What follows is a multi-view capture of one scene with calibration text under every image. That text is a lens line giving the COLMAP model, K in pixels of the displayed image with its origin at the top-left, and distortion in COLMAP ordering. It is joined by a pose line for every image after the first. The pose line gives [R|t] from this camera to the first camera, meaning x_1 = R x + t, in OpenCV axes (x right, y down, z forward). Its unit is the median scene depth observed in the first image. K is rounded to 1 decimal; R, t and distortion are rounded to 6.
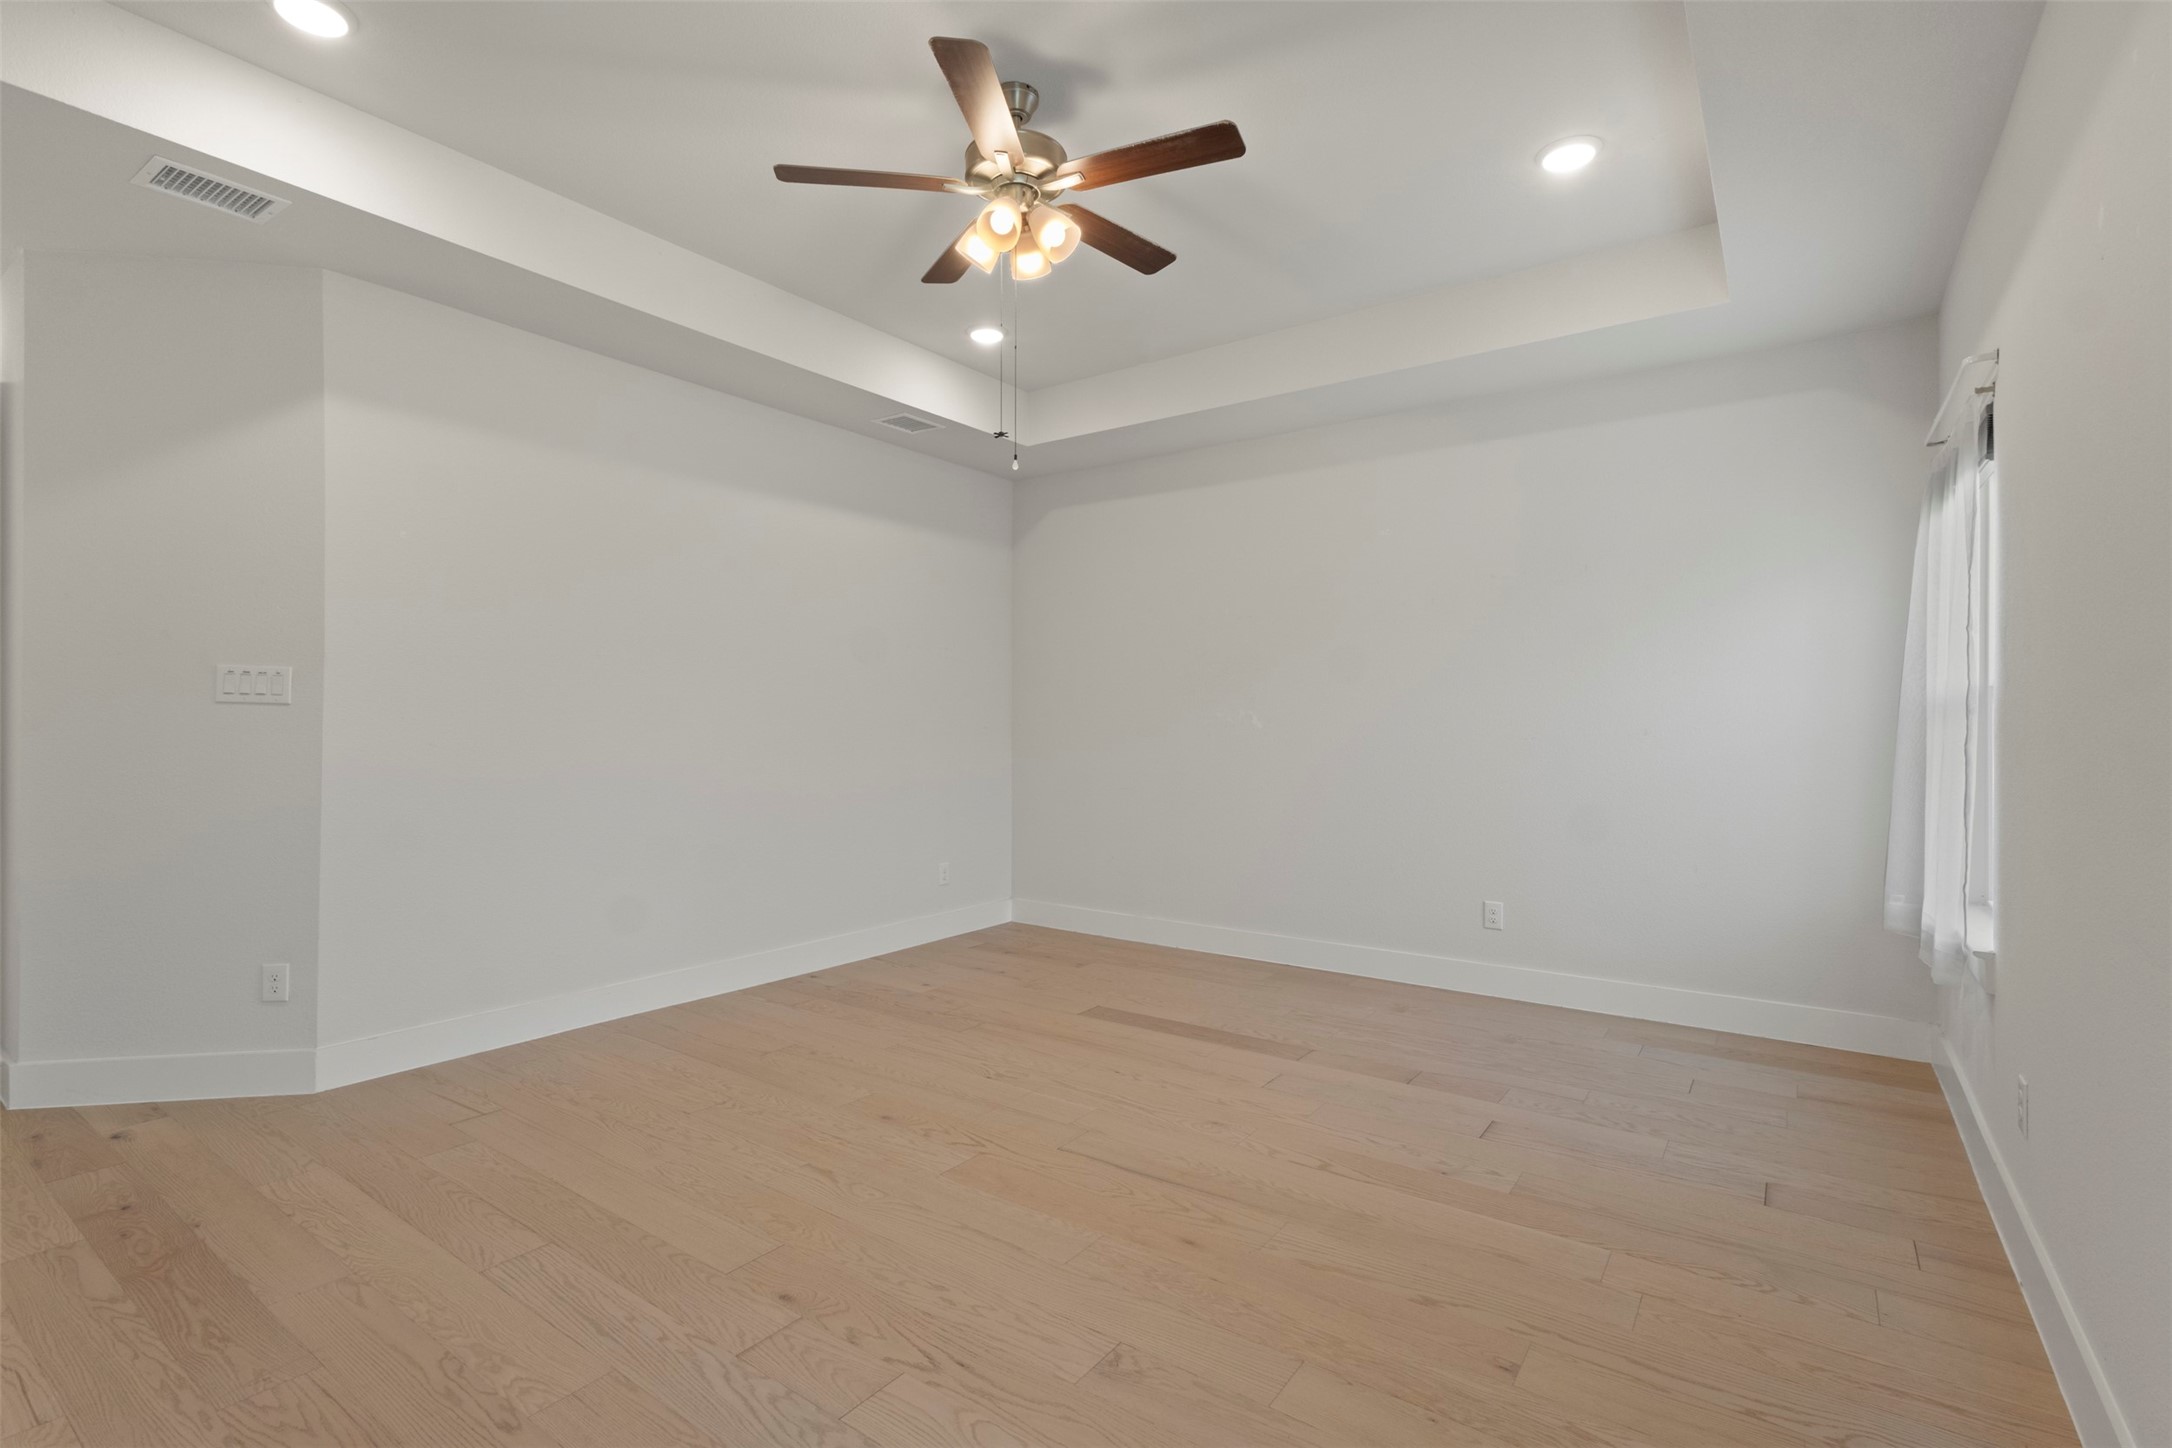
lens RADIAL K [[1000.6, 0, 1077.6], [0, 1000.6, 728.1], [0, 0, 1]] dist [0.005047, 0.000715]
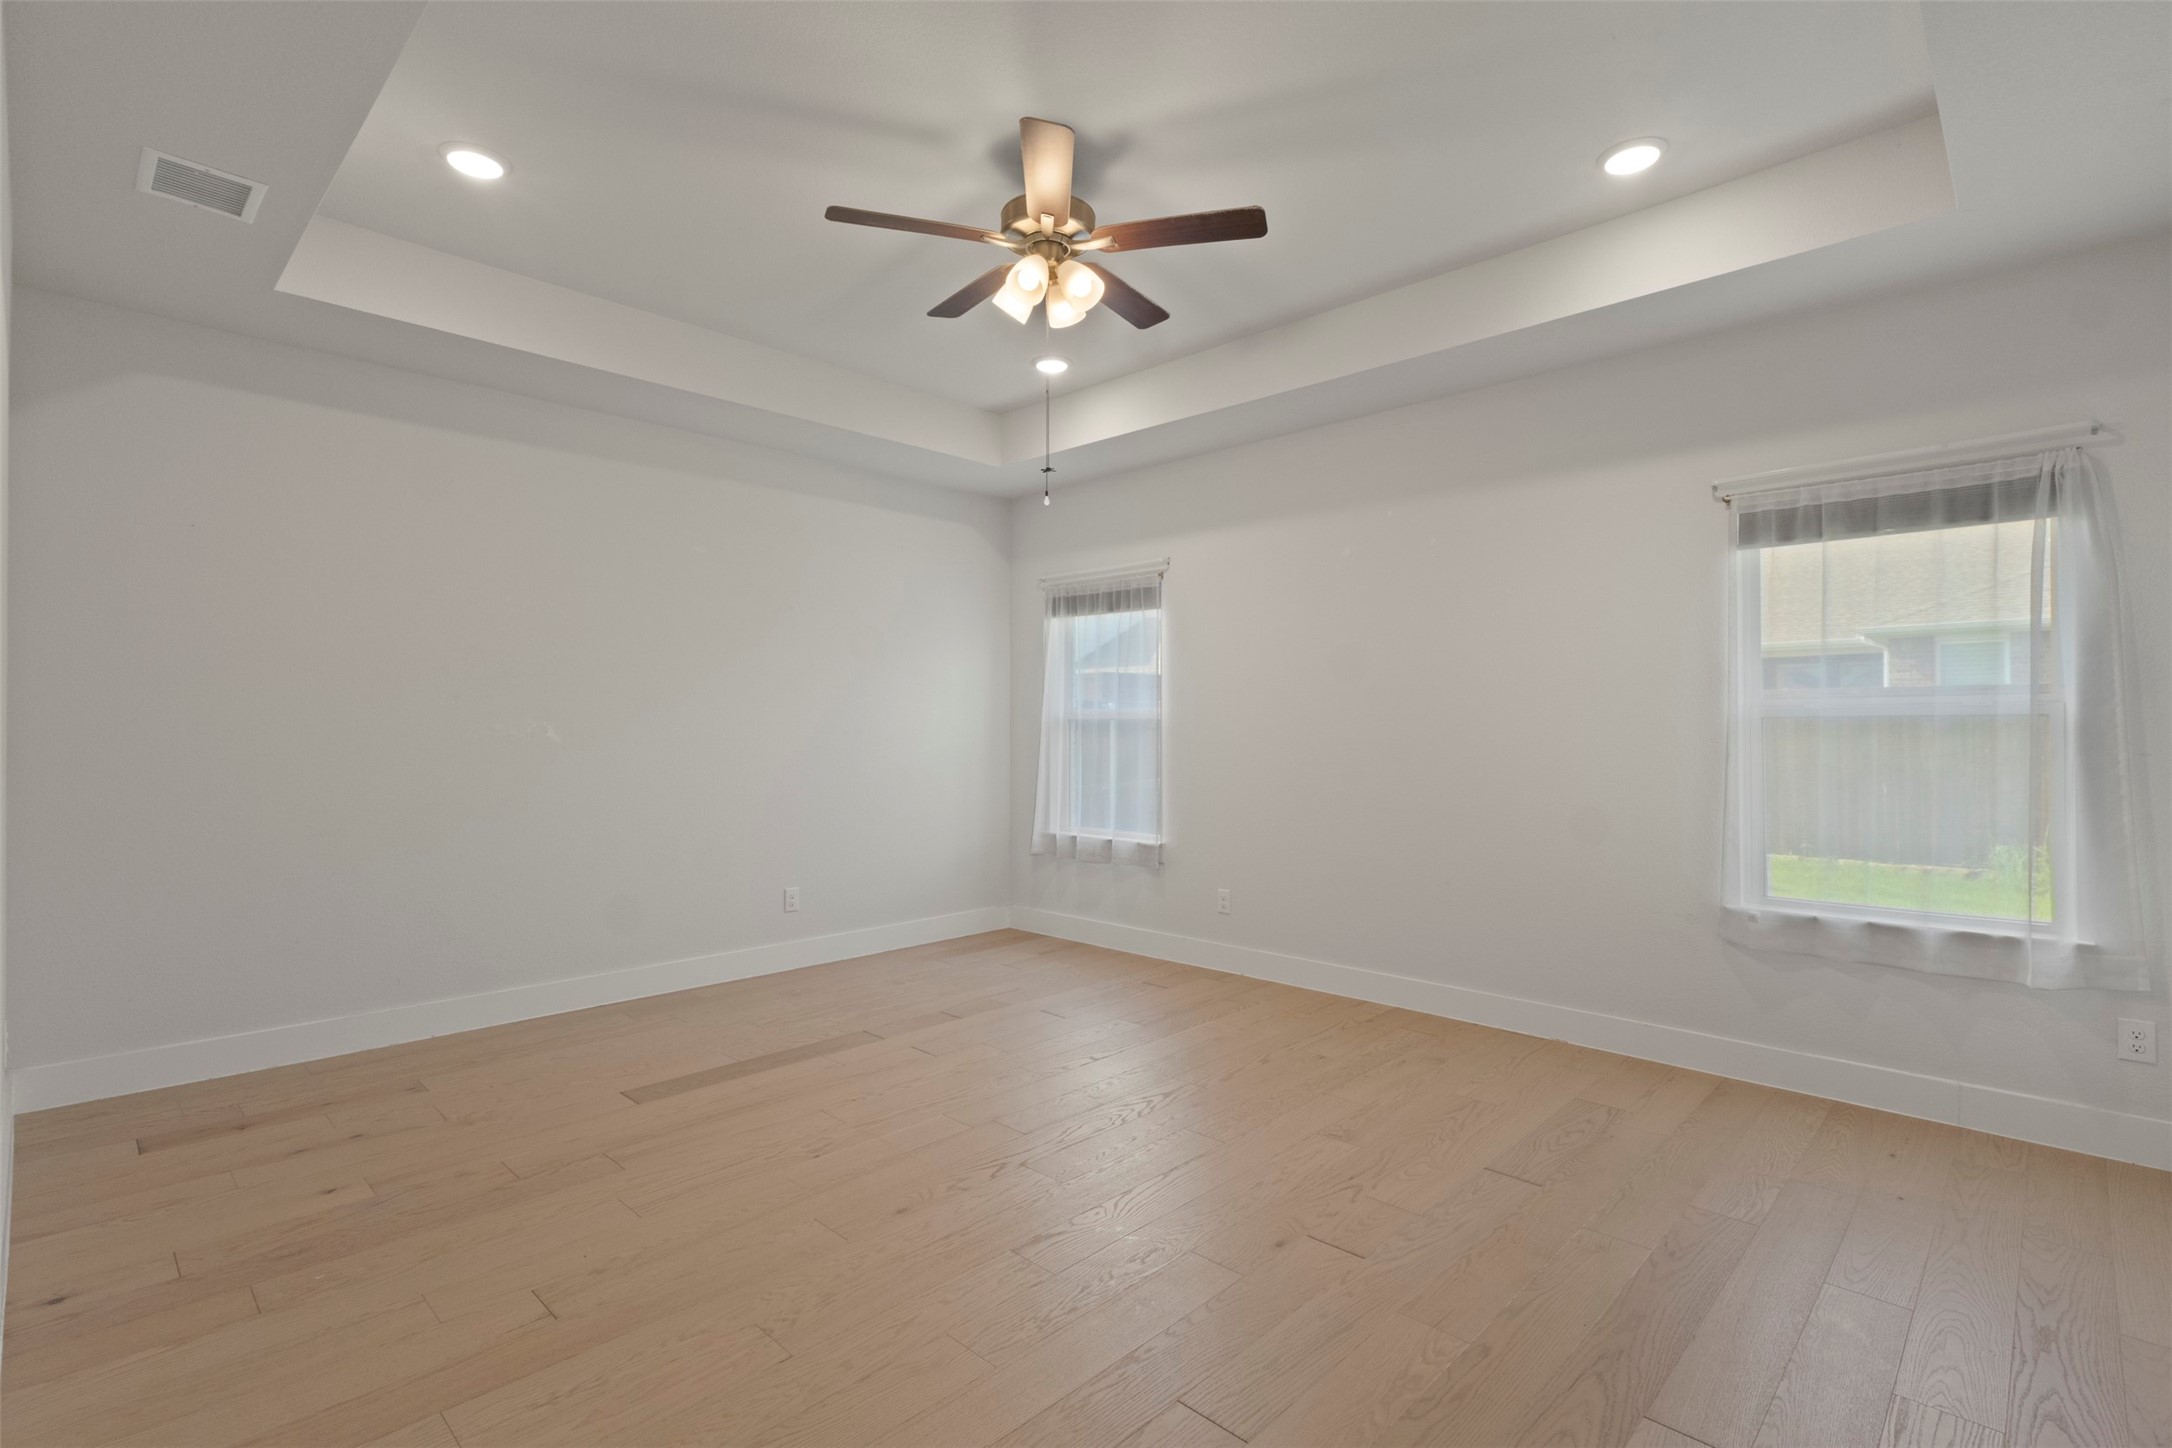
lens RADIAL K [[1000.6, 0, 1077.6], [0, 1000.6, 728.1], [0, 0, 1]] dist [0.005047, 0.000715]
pose [[0.143115, 0.000218, 0.989706, -0.811074], [0.002544, 0.999997, -0.000588, -0.013928], [-0.989703, 0.002602, 0.143114, 0.589129]]
